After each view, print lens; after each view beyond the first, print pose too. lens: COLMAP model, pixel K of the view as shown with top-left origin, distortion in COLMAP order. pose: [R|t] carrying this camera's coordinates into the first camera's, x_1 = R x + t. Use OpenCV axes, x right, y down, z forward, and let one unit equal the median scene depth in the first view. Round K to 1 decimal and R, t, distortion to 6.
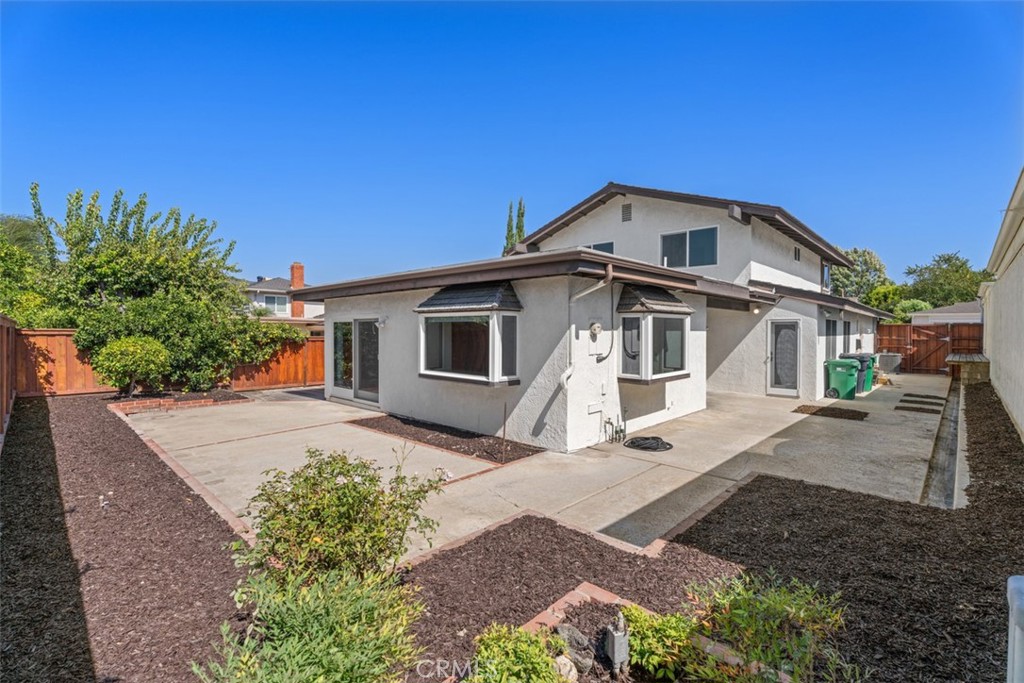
lens RADIAL K [[456.8, 0, 511.3], [0, 456.8, 339.5], [0, 0, 1]] dist [-0.004592, -0.000075]
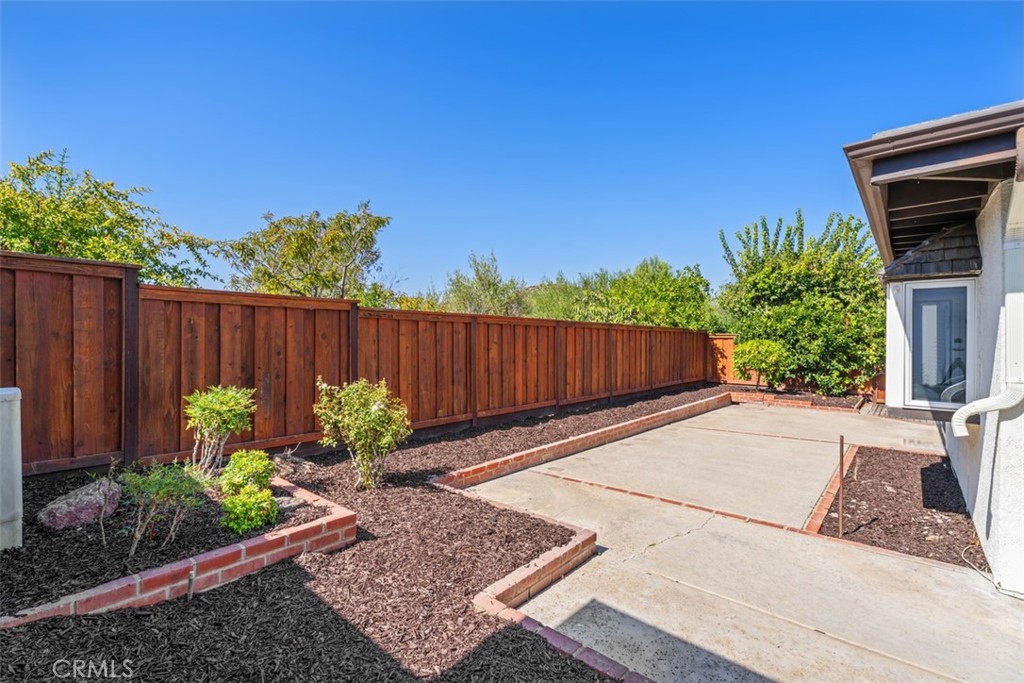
lens RADIAL K [[456.8, 0, 511.0], [0, 456.8, 341.5], [0, 0, 1]] dist [-0.004592, -0.000075]
pose [[0.037678, 0.000681, -0.999290, 0.302608], [-0.022551, 0.999746, -0.000169, 0.012925], [0.999035, 0.022541, 0.037684, 0.292654]]
